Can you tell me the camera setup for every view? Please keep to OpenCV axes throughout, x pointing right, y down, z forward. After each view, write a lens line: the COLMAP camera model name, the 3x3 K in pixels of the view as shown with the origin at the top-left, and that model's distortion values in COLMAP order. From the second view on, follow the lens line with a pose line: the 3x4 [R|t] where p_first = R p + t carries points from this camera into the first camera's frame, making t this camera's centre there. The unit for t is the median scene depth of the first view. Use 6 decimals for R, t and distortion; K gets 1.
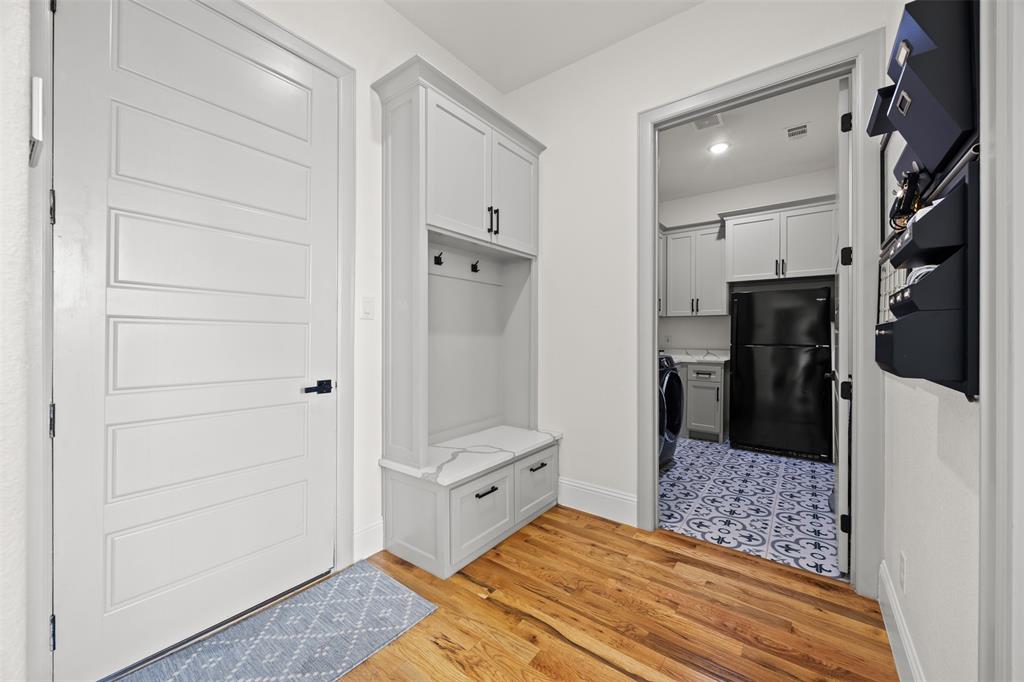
lens RADIAL K [[395.3, 0, 506.5], [0, 395.3, 338.5], [0, 0, 1]] dist [-0.002988, -0.000248]
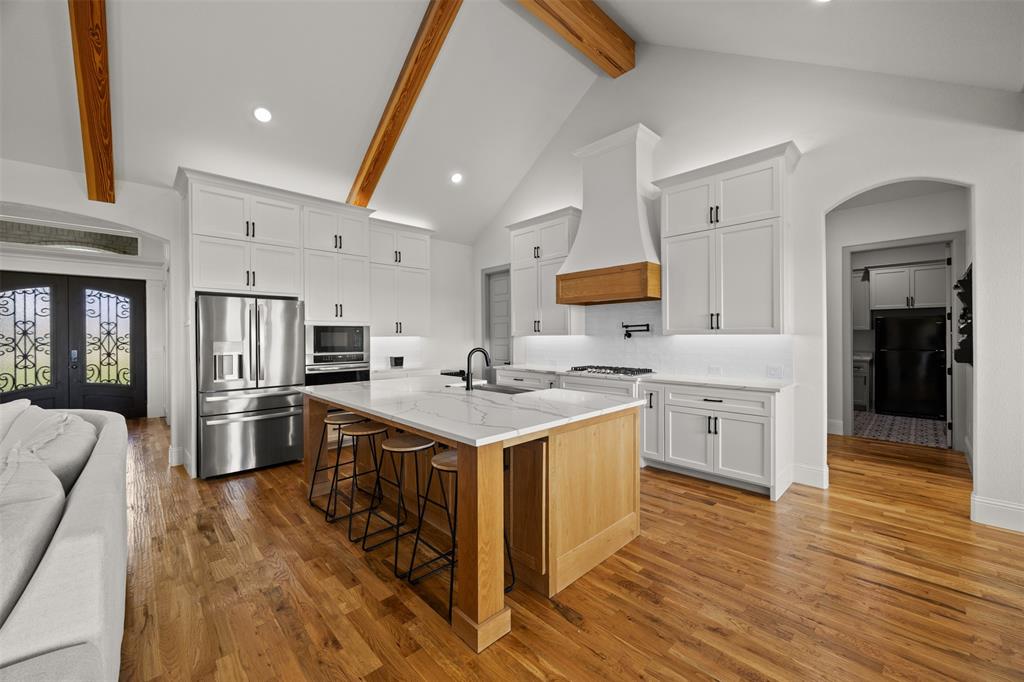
lens RADIAL K [[395.3, 0, 515.4], [0, 395.3, 337.3], [0, 0, 1]] dist [-0.002988, -0.000248]
pose [[0.988210, -0.008794, -0.152849, -0.564260], [0.008636, 0.999961, -0.001694, -0.038888], [0.152858, 0.000354, 0.988248, -0.722454]]
